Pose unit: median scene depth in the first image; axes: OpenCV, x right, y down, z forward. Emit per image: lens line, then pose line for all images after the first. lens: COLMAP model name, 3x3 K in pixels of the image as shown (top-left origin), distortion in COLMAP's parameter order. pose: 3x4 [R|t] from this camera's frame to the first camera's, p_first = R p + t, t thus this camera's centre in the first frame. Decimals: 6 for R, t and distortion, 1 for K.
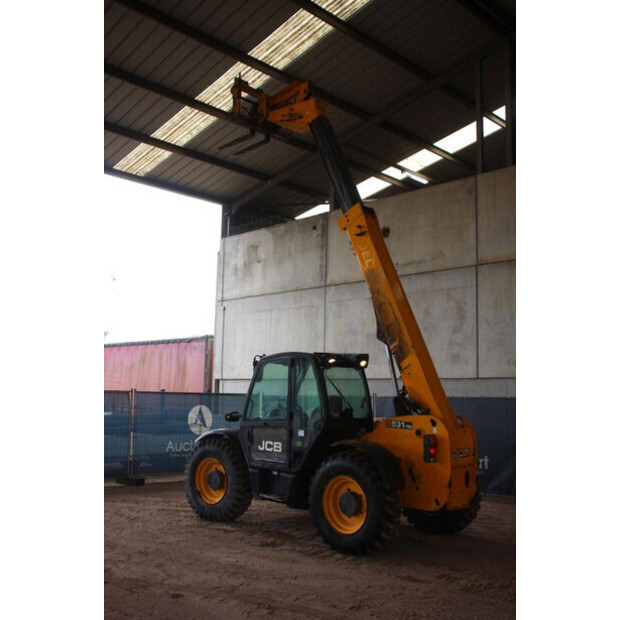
lens RADIAL K [[647.5, 0, 310.0], [0, 647.5, 310.0], [0, 0, 1]] dist [-0.086067, -0.002108]
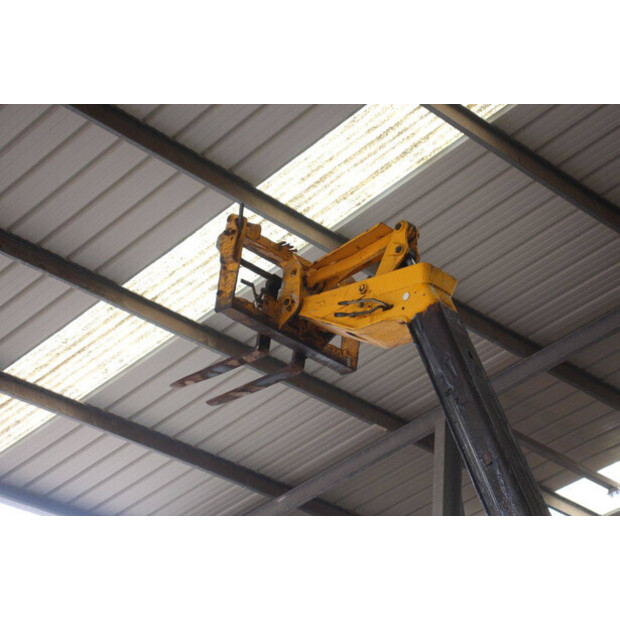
lens RADIAL K [[1467.8, 0, 310.0], [0, 1467.8, 310.0], [0, 0, 1]] dist [0.373385, 0.035544]
pose [[0.998133, 0.048240, -0.037461, -0.026567], [-0.058168, 0.937828, -0.342193, 0.018983], [0.018625, 0.343733, 0.938883, 0.127429]]
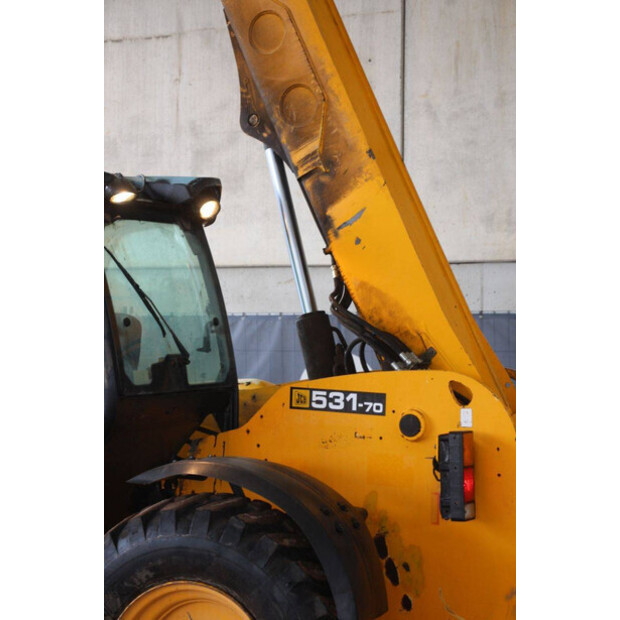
lens RADIAL K [[1467.8, 0, 310.0], [0, 1467.8, 310.0], [0, 0, 1]] dist [0.373385, 0.035544]
pose [[0.949312, -0.019864, 0.313709, -0.072850], [-0.020433, 0.991991, 0.124644, 0.032113], [-0.313672, -0.124736, 0.941303, 0.242722]]
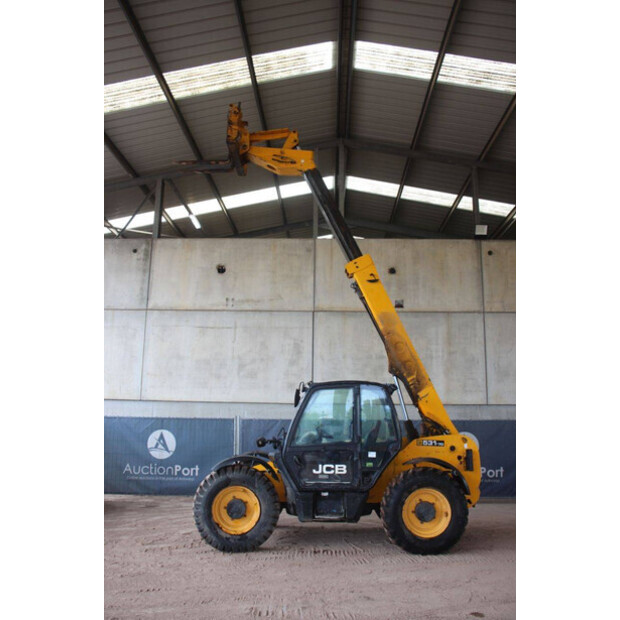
lens RADIAL K [[556.8, 0, 310.0], [0, 556.8, 310.0], [0, 0, 1]] dist [-0.103988, 0.011766]
pose [[0.725559, 0.123552, 0.676977, -0.566991], [-0.086439, 0.992322, -0.088462, 0.027788], [-0.682709, 0.005667, 0.730668, 0.280978]]
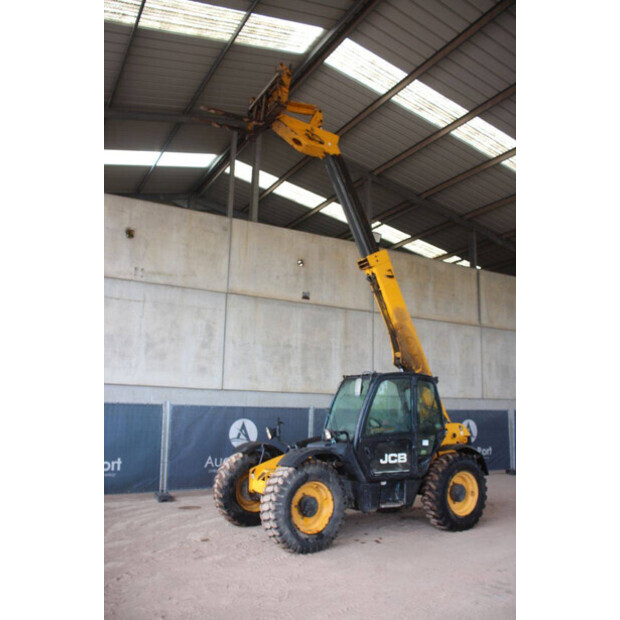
lens RADIAL K [[533.8, 0, 310.0], [0, 533.8, 310.0], [0, 0, 1]] dist [-0.107751, 0.004677]
pose [[0.263669, 0.161917, 0.950927, -0.756873], [-0.139387, 0.981860, -0.128536, 0.078910], [-0.954489, -0.098656, 0.281455, 0.708397]]
